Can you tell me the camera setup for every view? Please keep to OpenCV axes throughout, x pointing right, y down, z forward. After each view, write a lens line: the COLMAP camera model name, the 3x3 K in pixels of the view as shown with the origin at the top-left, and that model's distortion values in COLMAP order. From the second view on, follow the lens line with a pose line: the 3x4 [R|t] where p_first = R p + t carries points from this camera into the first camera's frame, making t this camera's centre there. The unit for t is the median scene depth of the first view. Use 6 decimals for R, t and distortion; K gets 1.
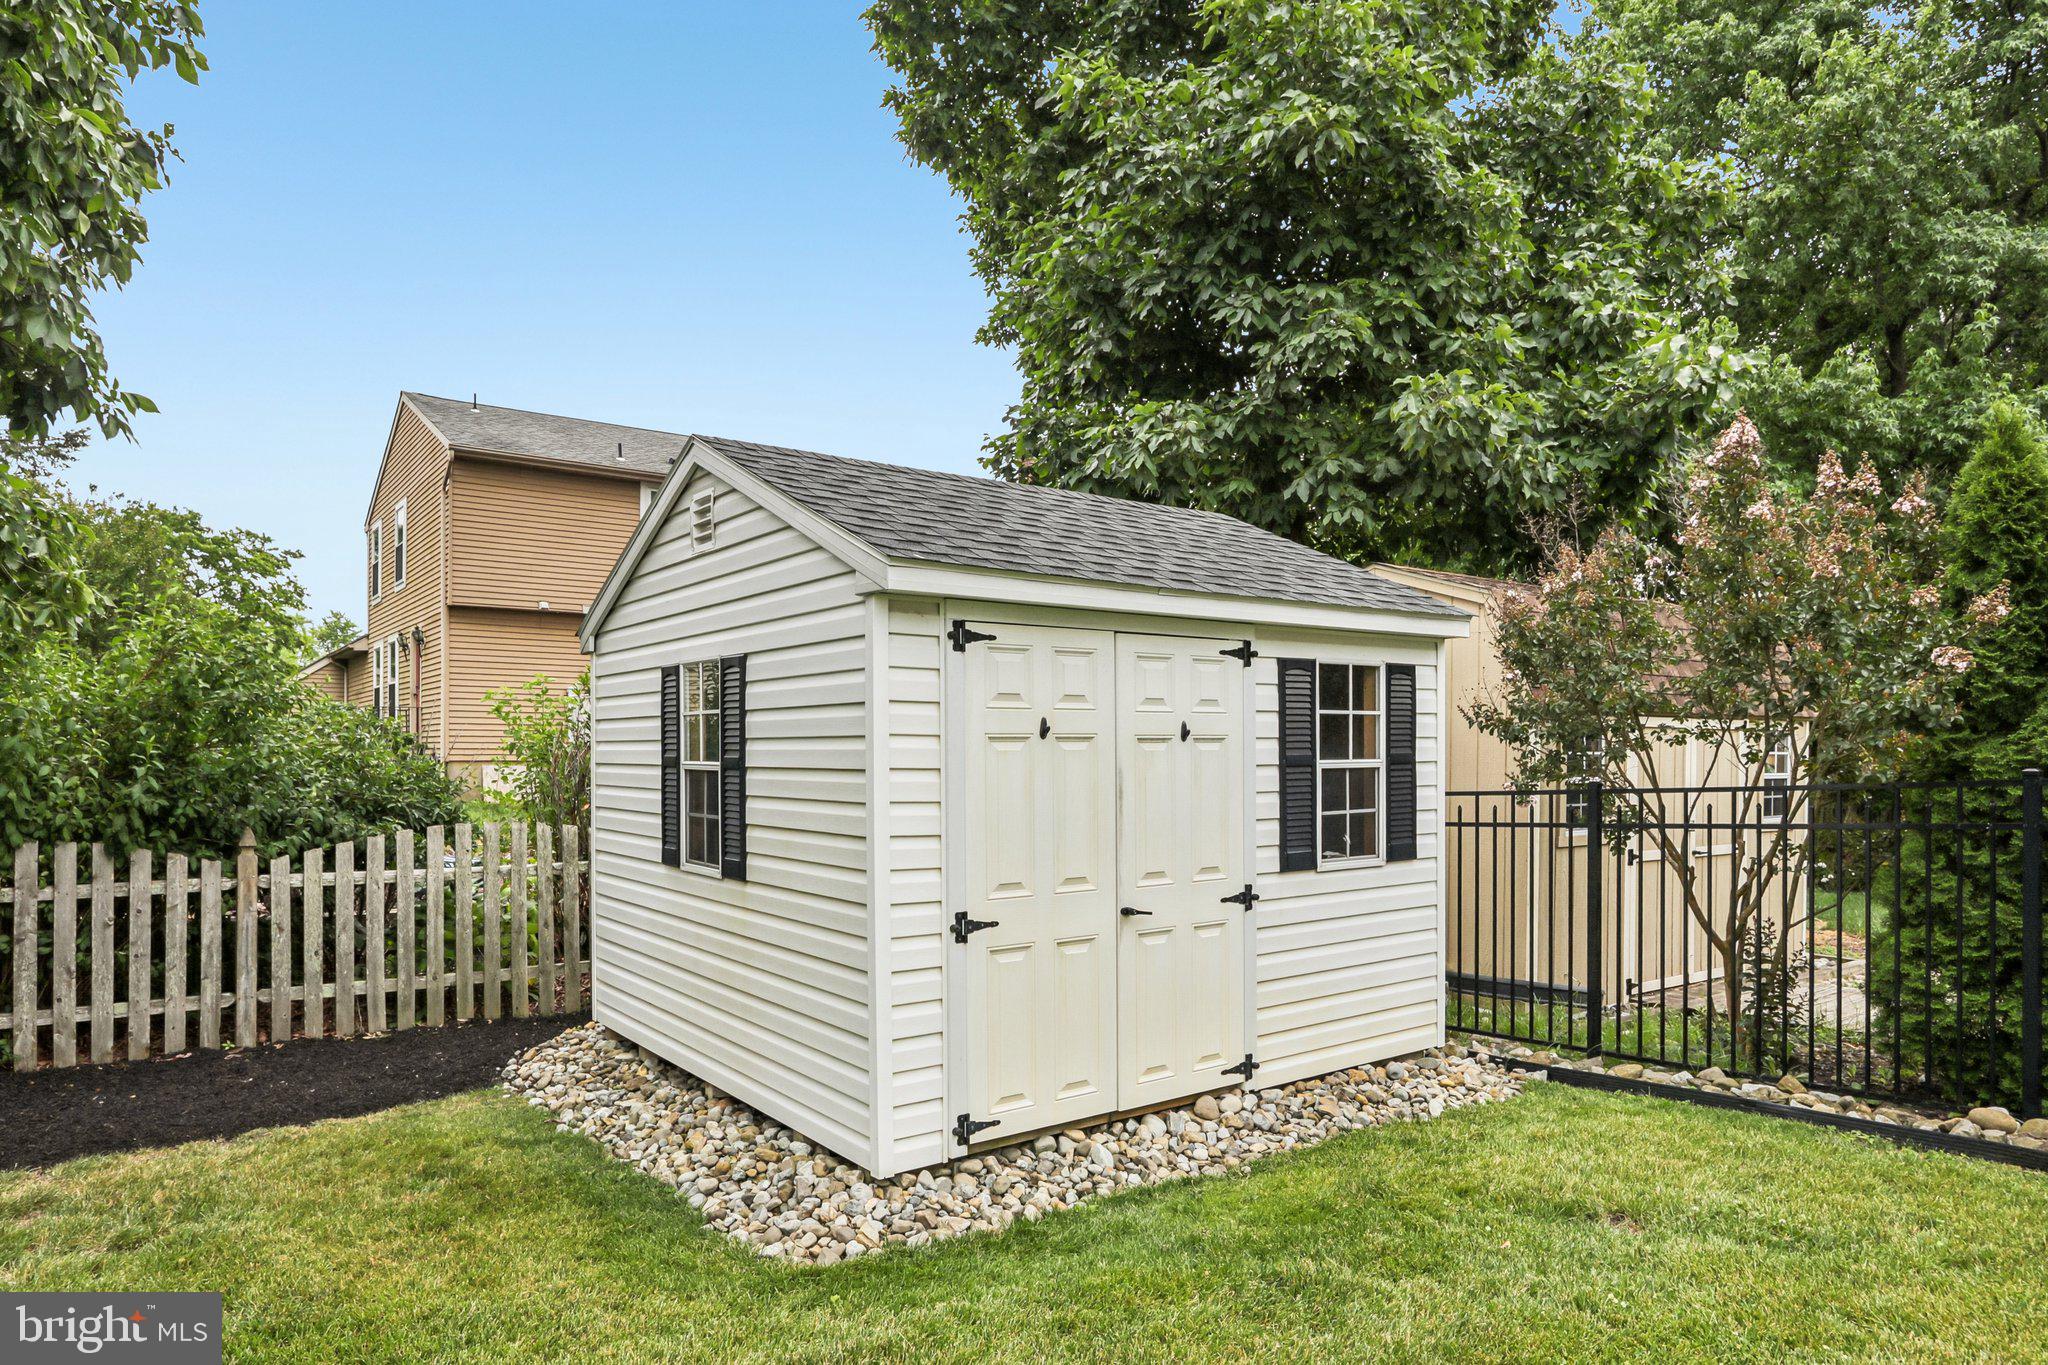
lens RADIAL K [[1414.7, 0, 1019.2], [0, 1414.7, 758.0], [0, 0, 1]] dist [0.001633, 0.002854]
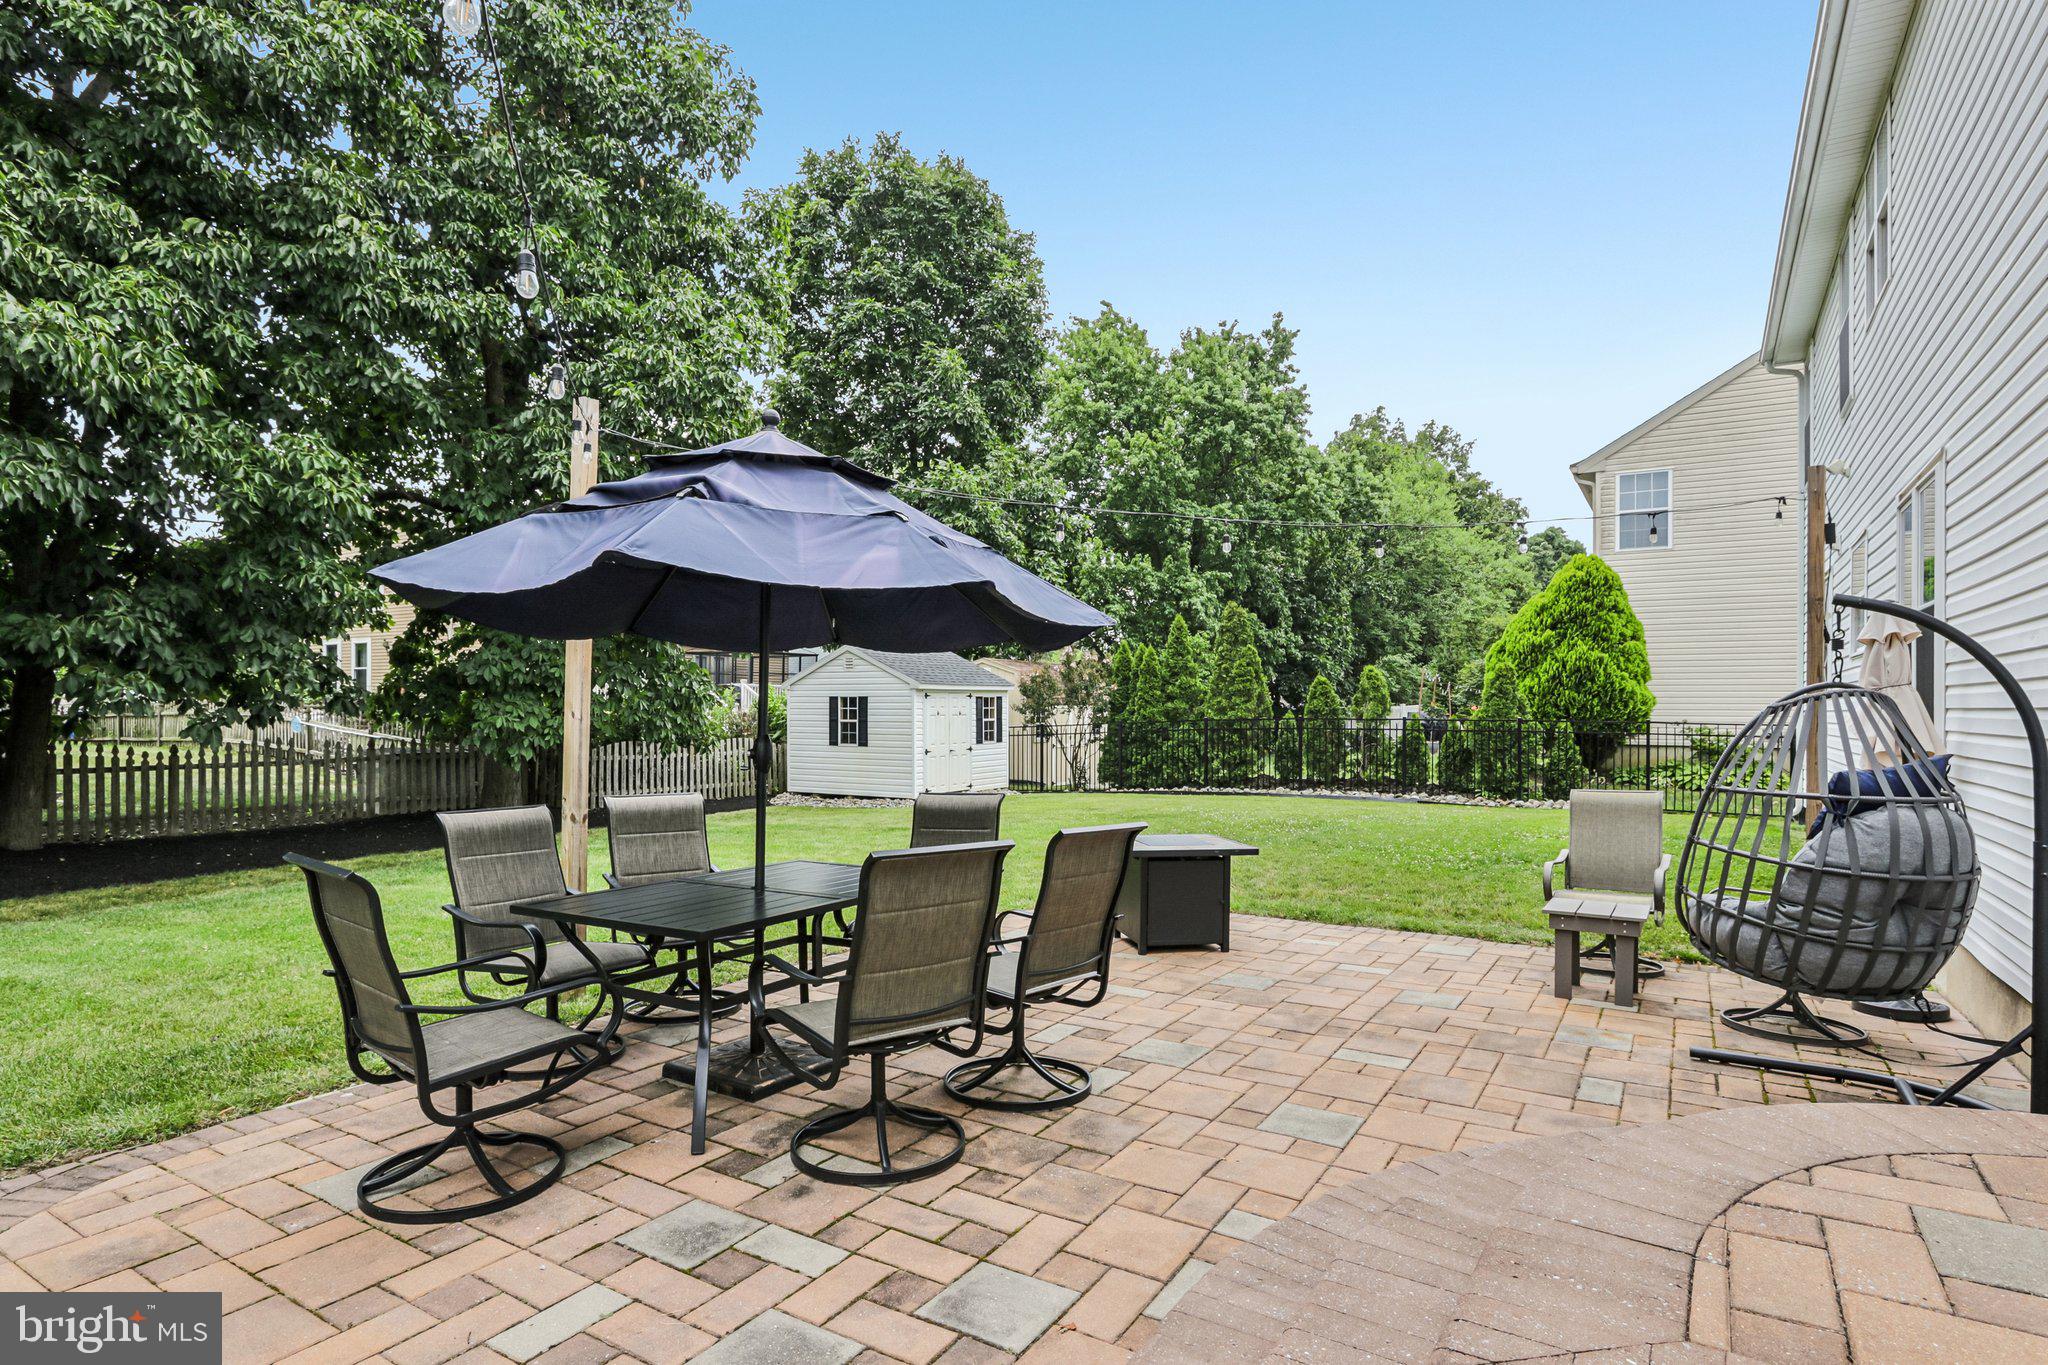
lens RADIAL K [[1088.1, 0, 1023.5], [0, 1088.1, 712.8], [0, 0, 1]] dist [0.000487, -0.000077]
pose [[0.936549, 0.000535, 0.350537, -0.824547], [-0.000390, 1.000000, -0.000482, -0.015350], [-0.350537, 0.000315, 0.936549, -2.131919]]
